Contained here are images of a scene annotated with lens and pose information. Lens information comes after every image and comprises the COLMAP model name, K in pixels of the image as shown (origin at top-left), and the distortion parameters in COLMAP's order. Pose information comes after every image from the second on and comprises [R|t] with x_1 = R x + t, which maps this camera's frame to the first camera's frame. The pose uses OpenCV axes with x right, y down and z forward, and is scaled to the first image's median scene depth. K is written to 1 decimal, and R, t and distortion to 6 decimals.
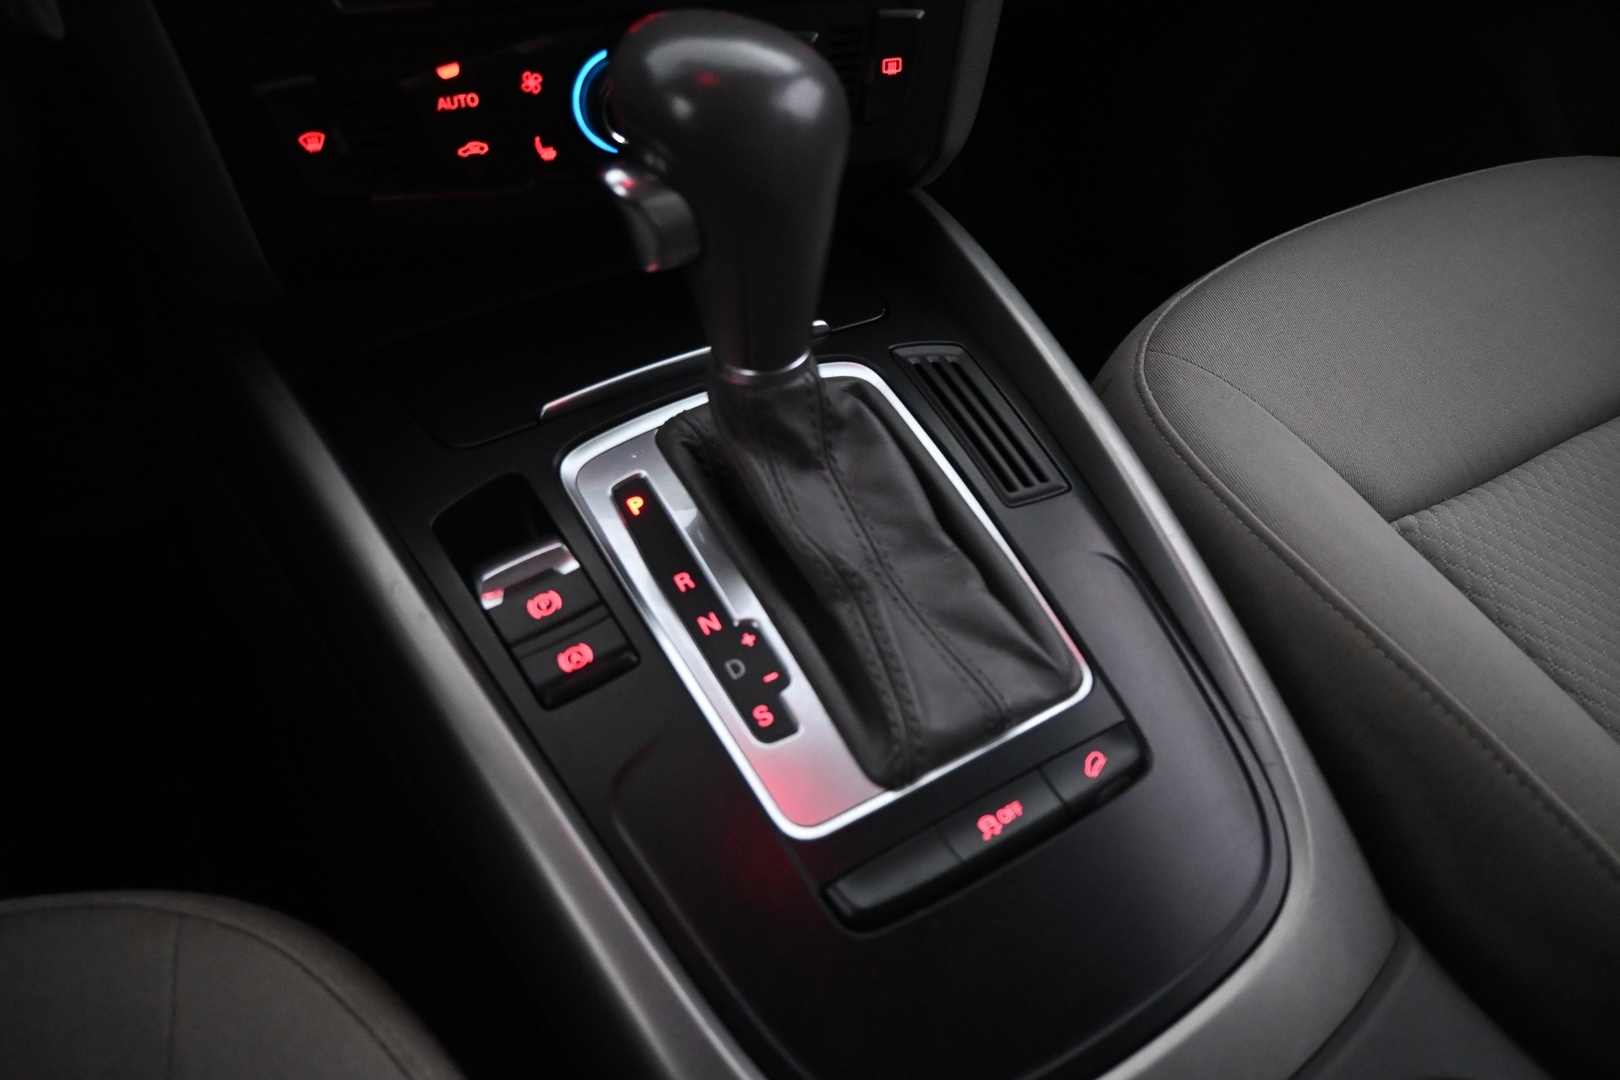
lens RADIAL K [[1084.6, 0, 821.3], [0, 1084.6, 544.7], [0, 0, 1]] dist [-0.007931, -0.004550]
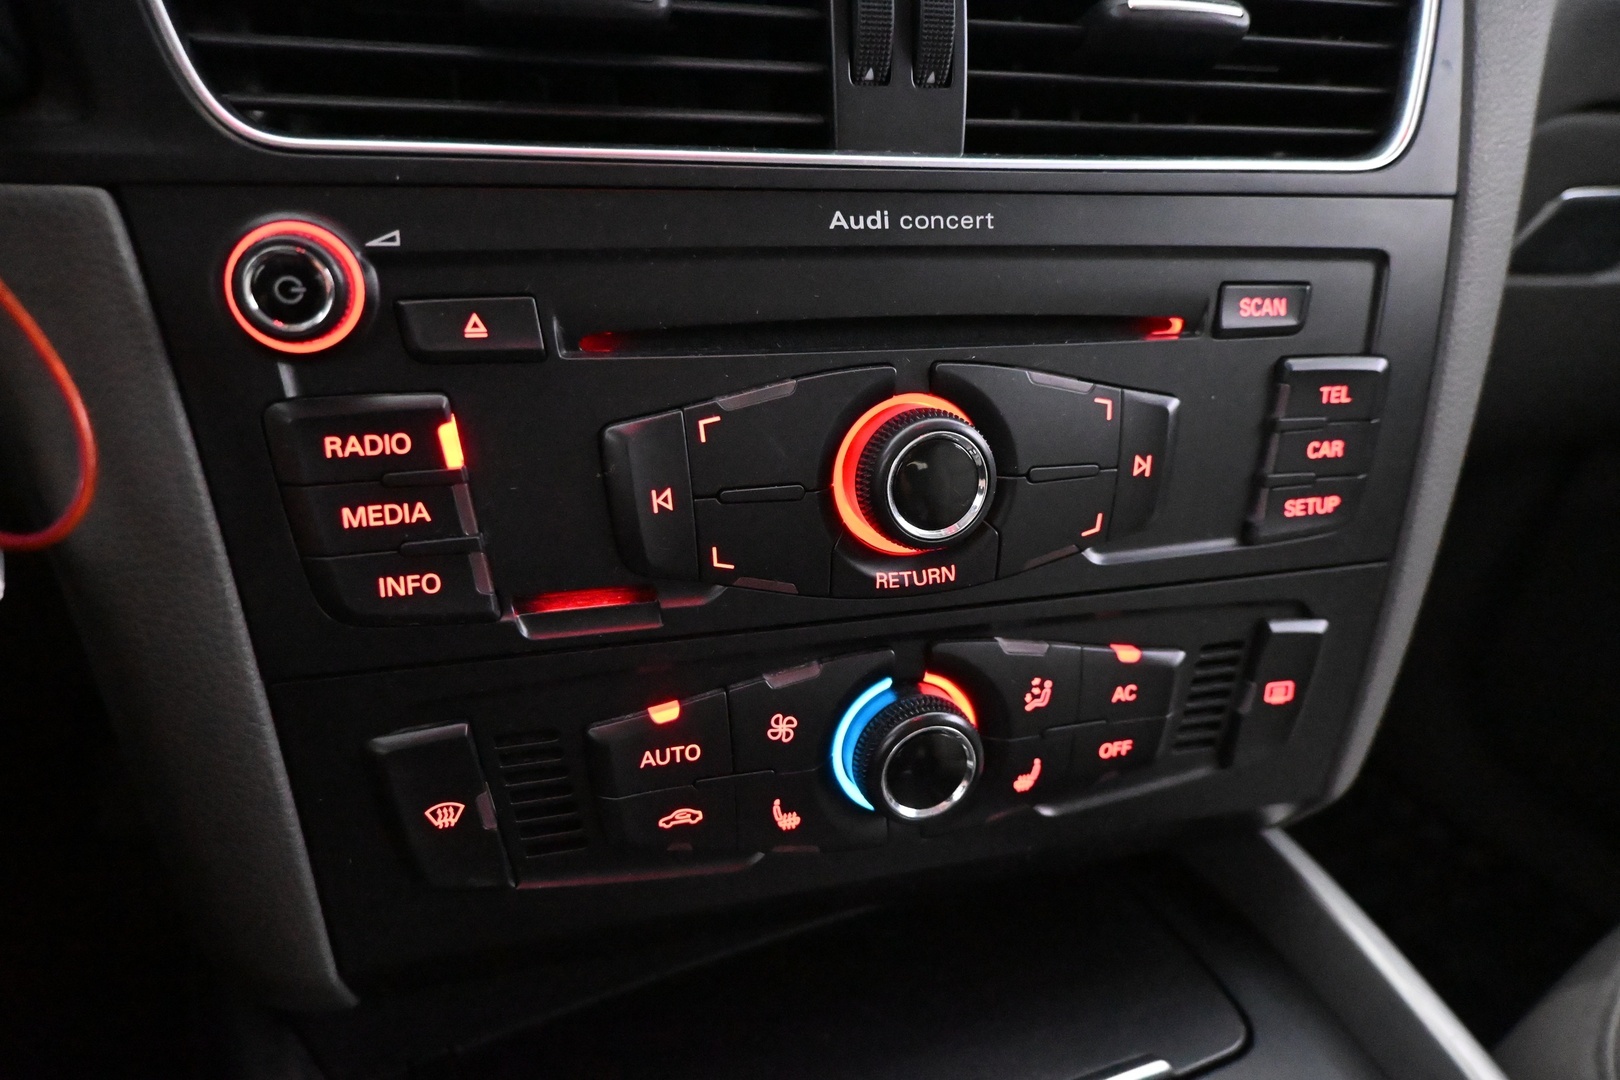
lens RADIAL K [[1084.6, 0, 809.1], [0, 1084.6, 538.3], [0, 0, 1]] dist [-0.007931, -0.004550]
pose [[0.993991, 0.057233, -0.093312, -0.198377], [-0.085371, 0.938860, -0.333547, -0.319730], [0.068517, 0.339508, 0.938104, 0.343885]]
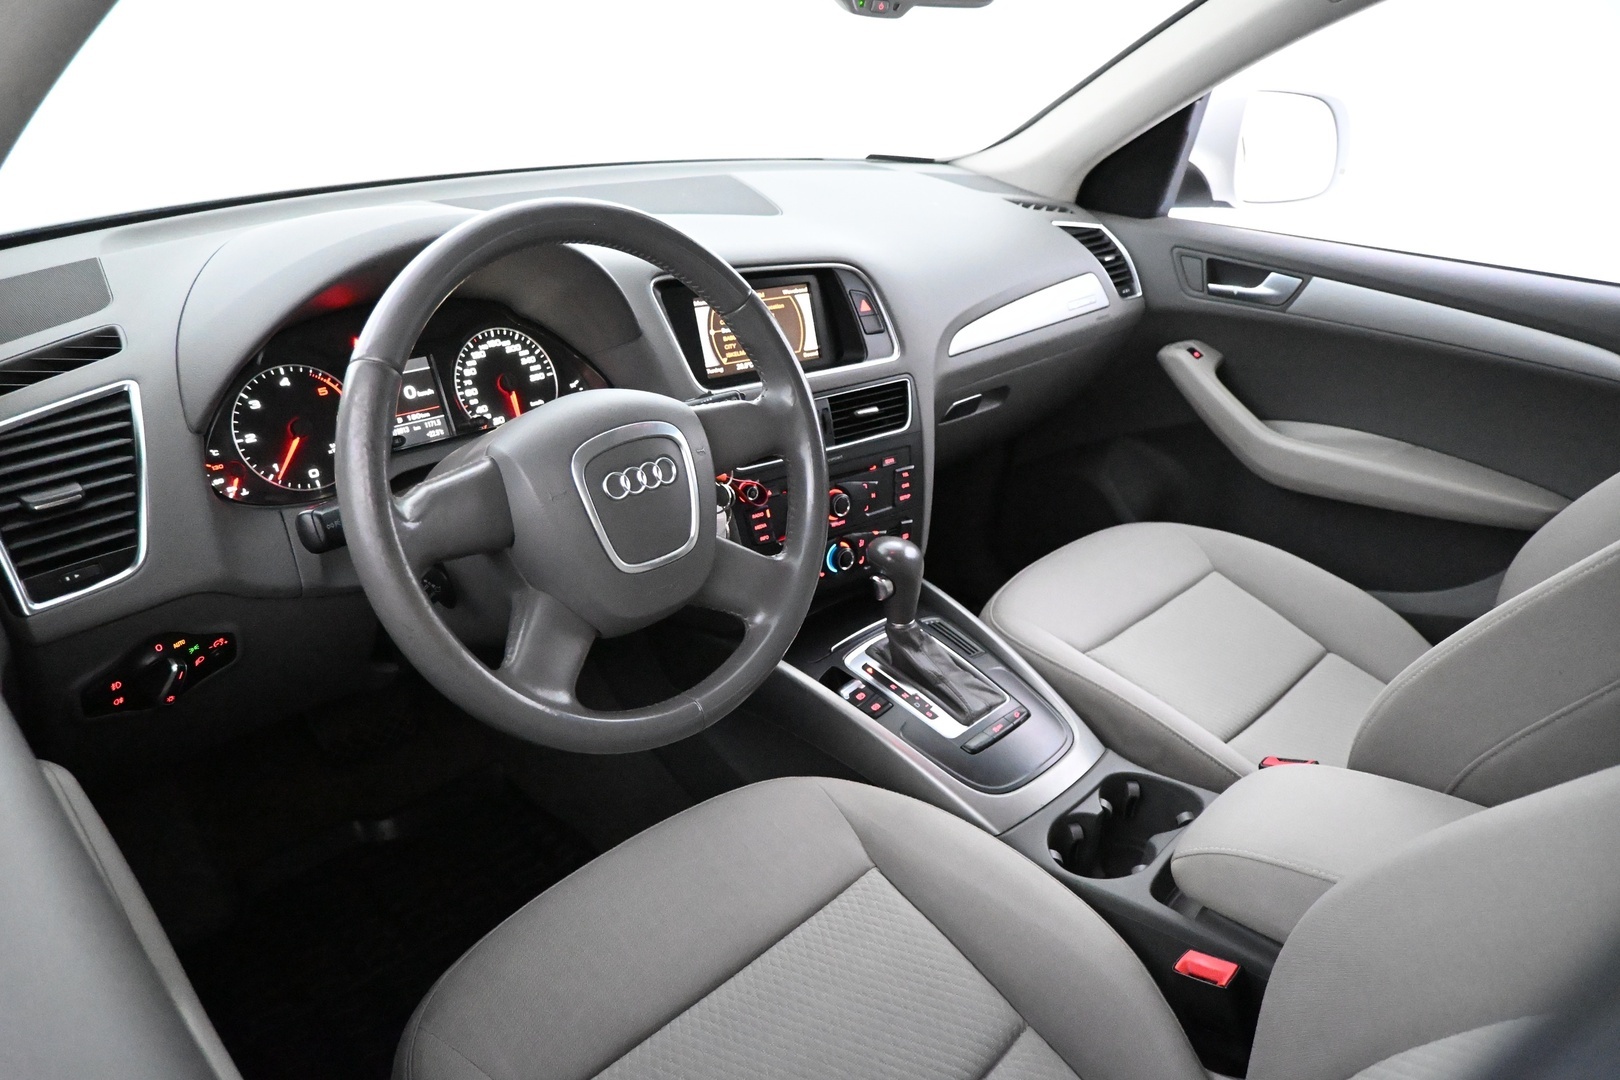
lens RADIAL K [[1084.6, 0, 819.8], [0, 1084.6, 537.7], [0, 0, 1]] dist [-0.007931, -0.004550]
pose [[0.967052, -0.113471, 0.227894, -1.069675], [0.181674, 0.934691, -0.305526, 0.593792], [-0.178342, 0.336862, 0.924510, -2.278155]]
